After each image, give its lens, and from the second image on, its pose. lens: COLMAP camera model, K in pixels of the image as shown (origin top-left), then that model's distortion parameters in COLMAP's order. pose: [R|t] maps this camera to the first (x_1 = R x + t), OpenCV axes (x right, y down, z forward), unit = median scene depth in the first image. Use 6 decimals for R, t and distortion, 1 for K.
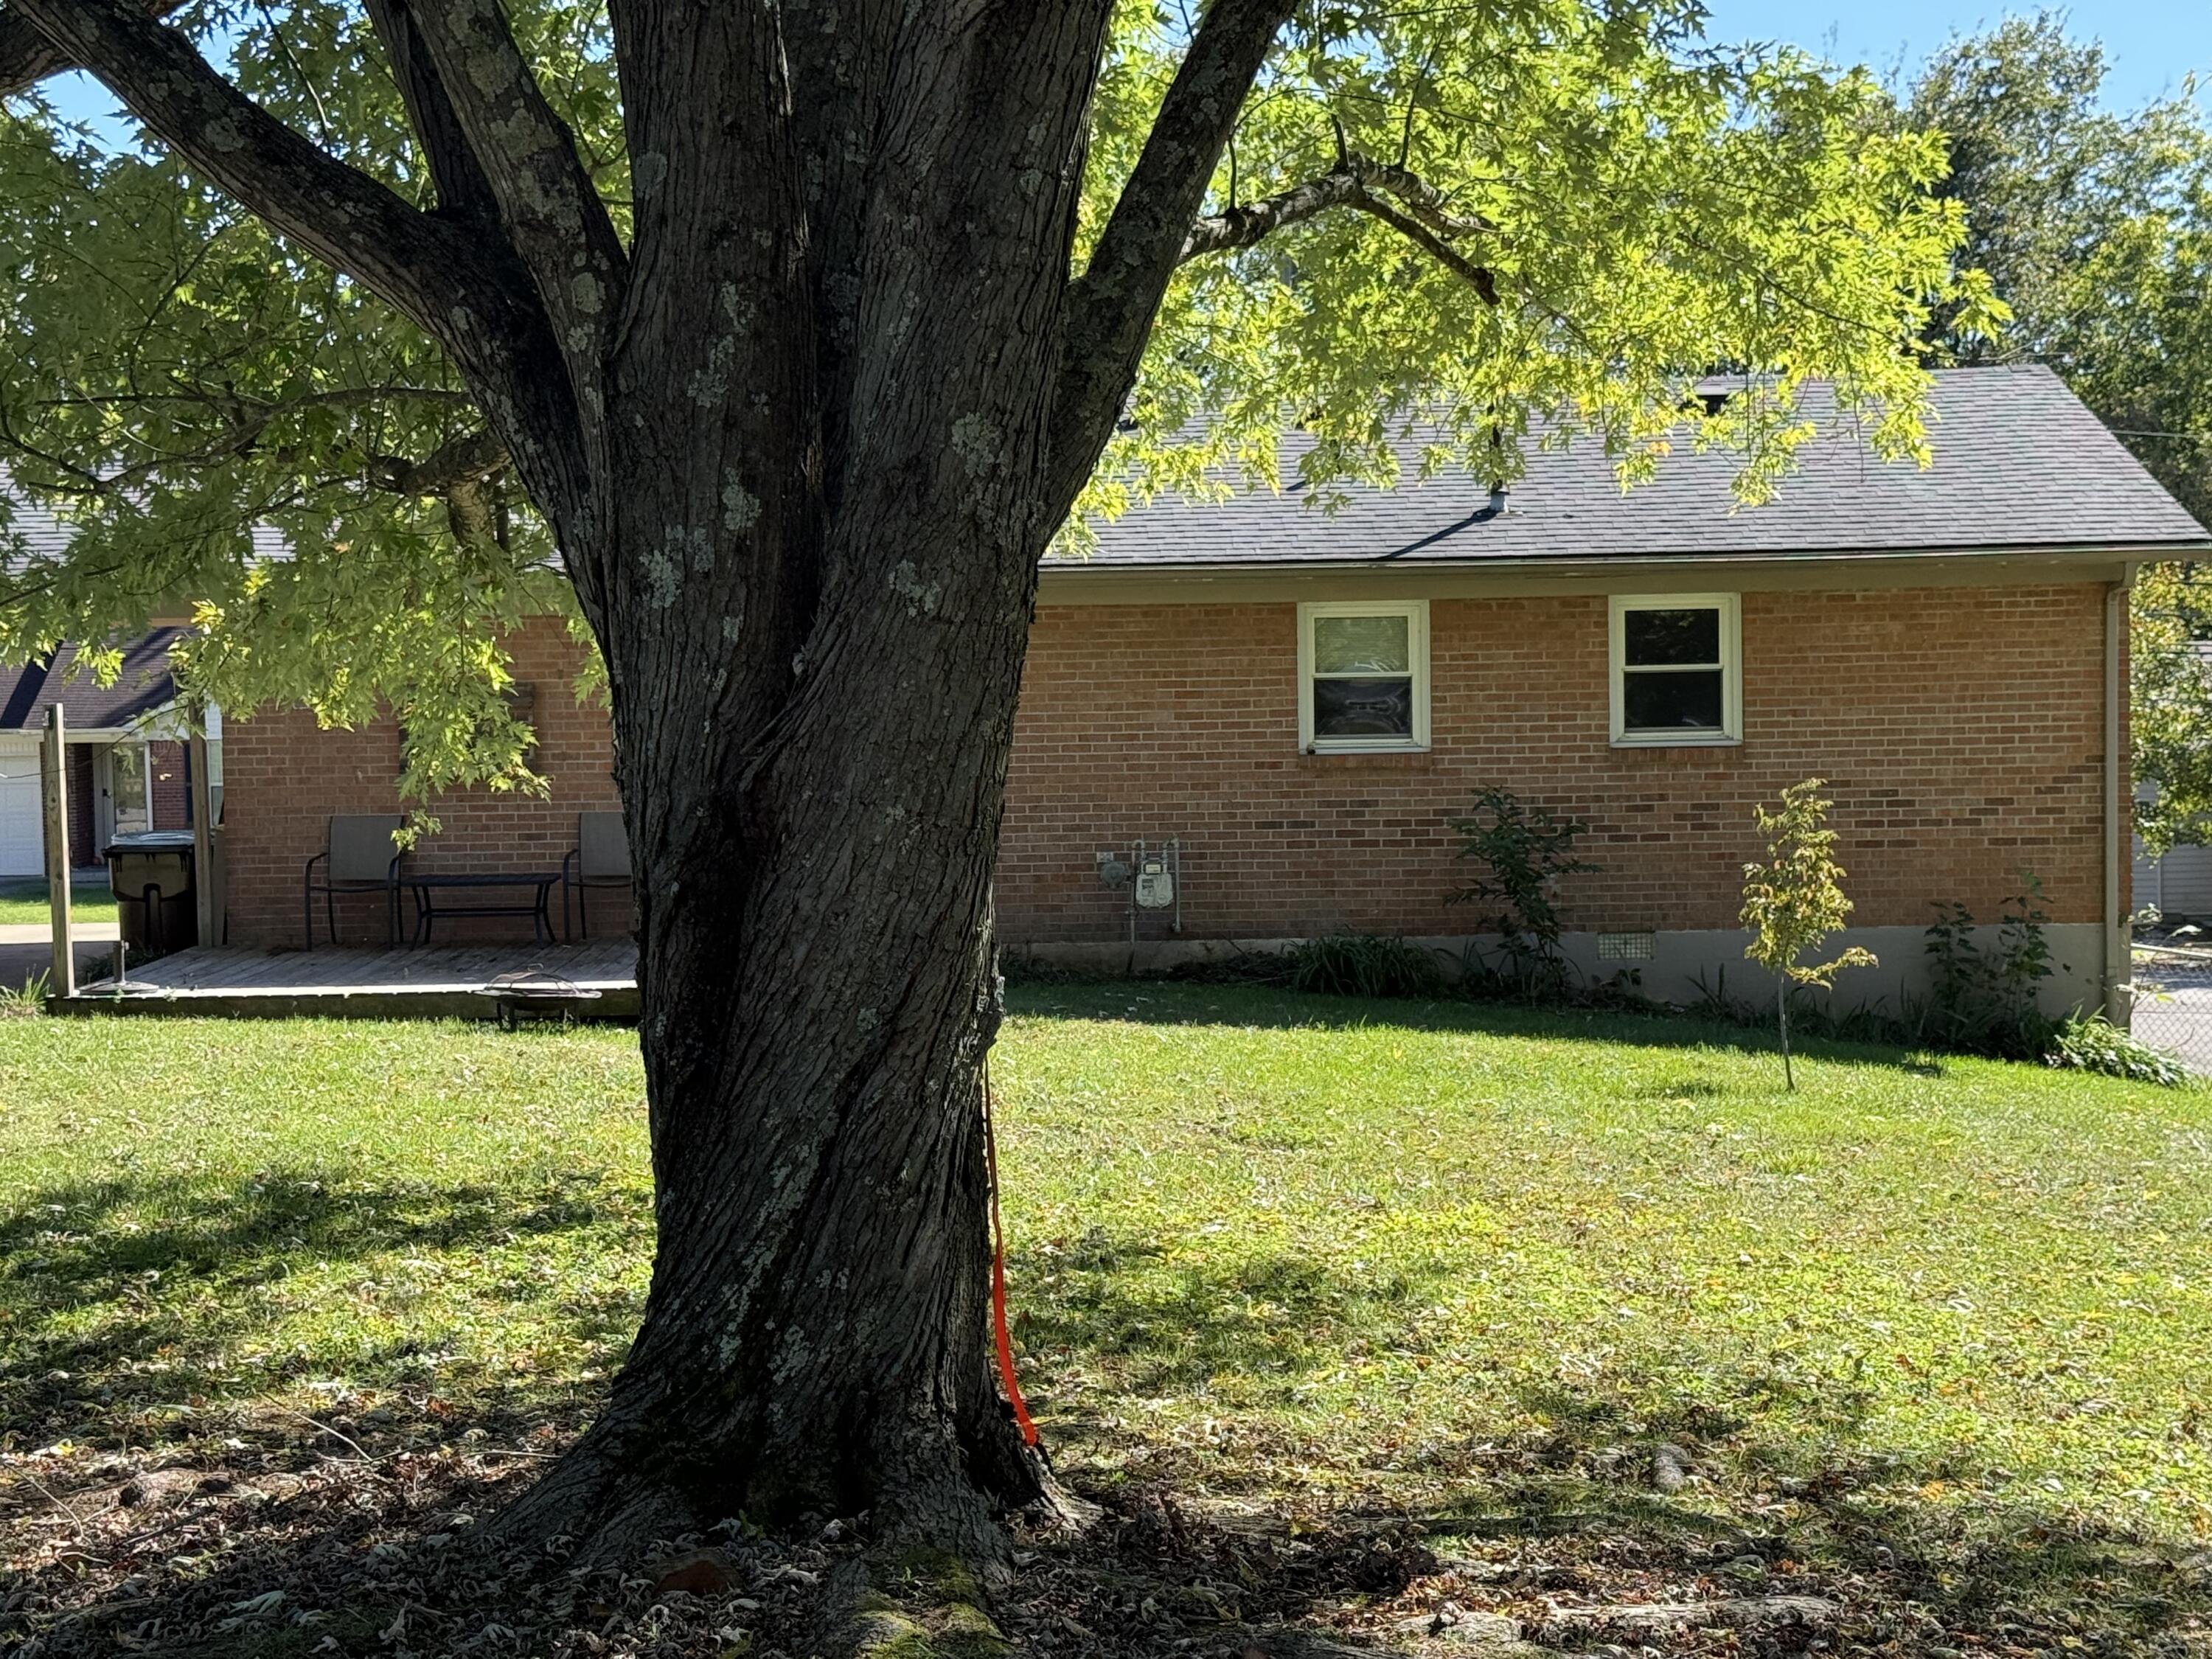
lens RADIAL K [[3726.7, 0, 1107.4], [0, 3726.7, 832.5], [0, 0, 1]] dist [0.129658, 0.000000]
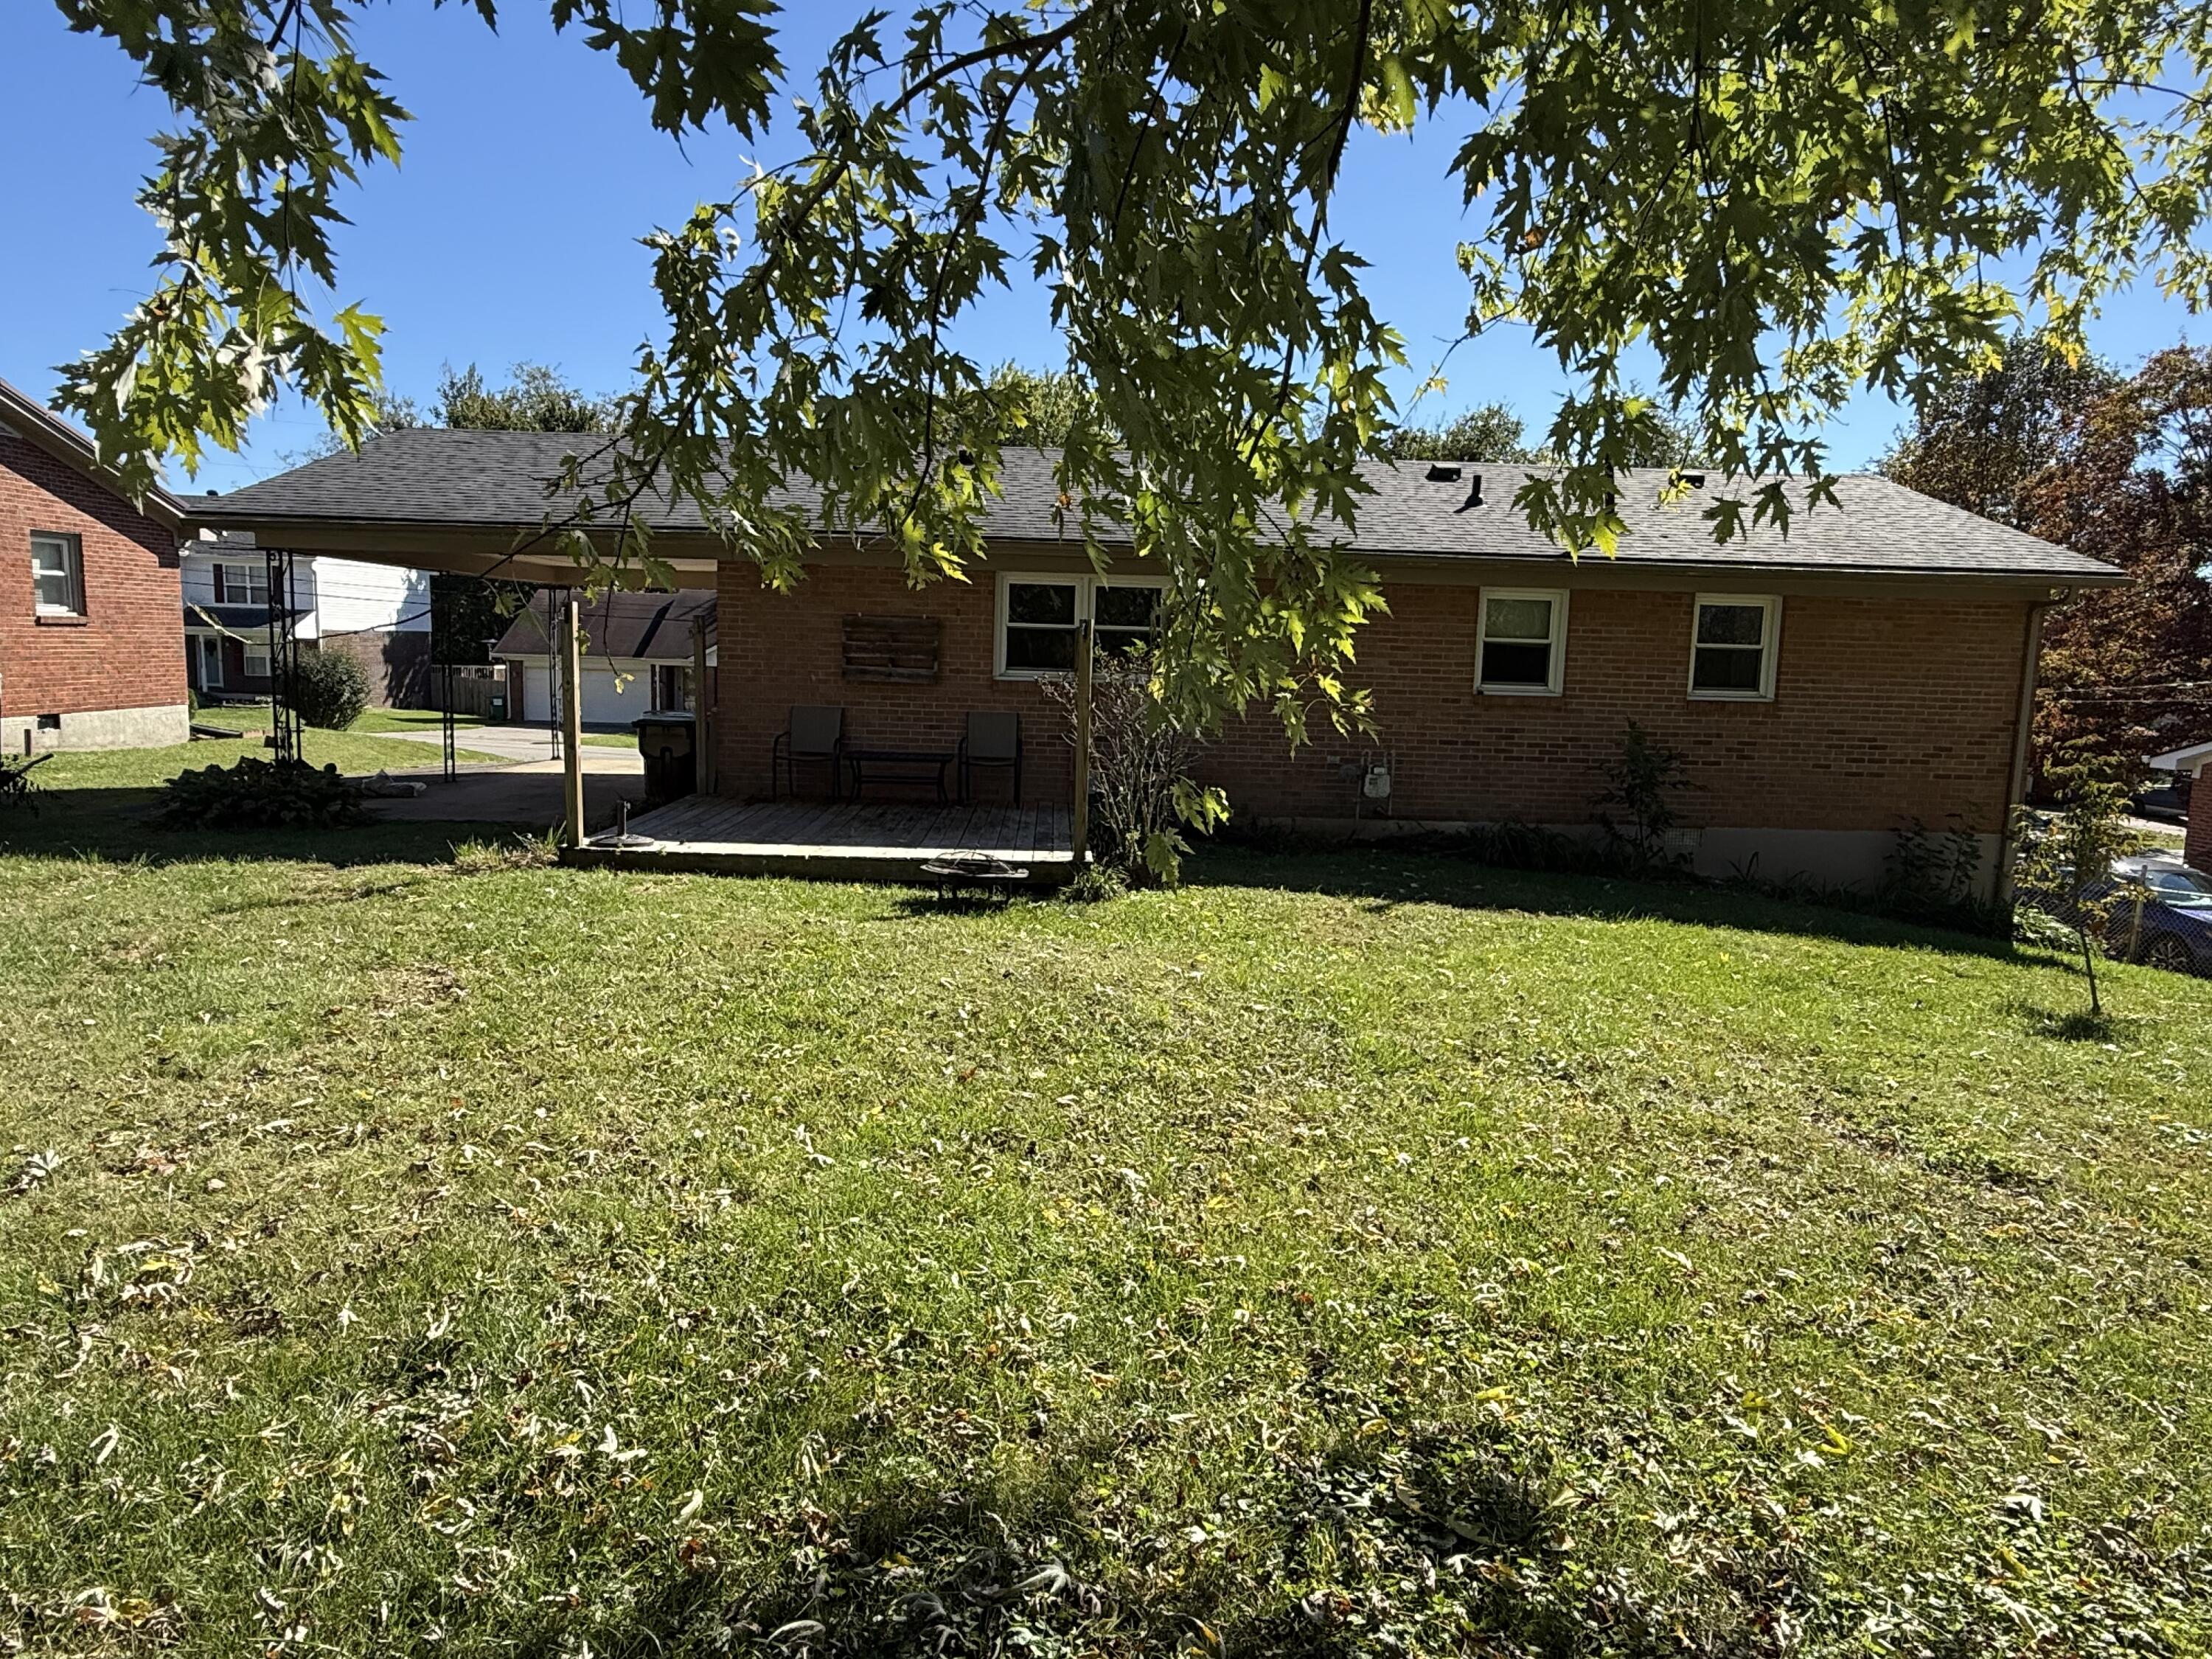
lens RADIAL K [[1366.0, 0, 1104.3], [0, 1366.0, 822.1], [0, 0, 1]] dist [-0.018352, 0.001032]
pose [[0.998495, 0.042616, 0.034507, -0.105595], [-0.045012, 0.996393, 0.071933, -0.003281], [-0.031317, -0.073378, 0.996812, 0.480958]]
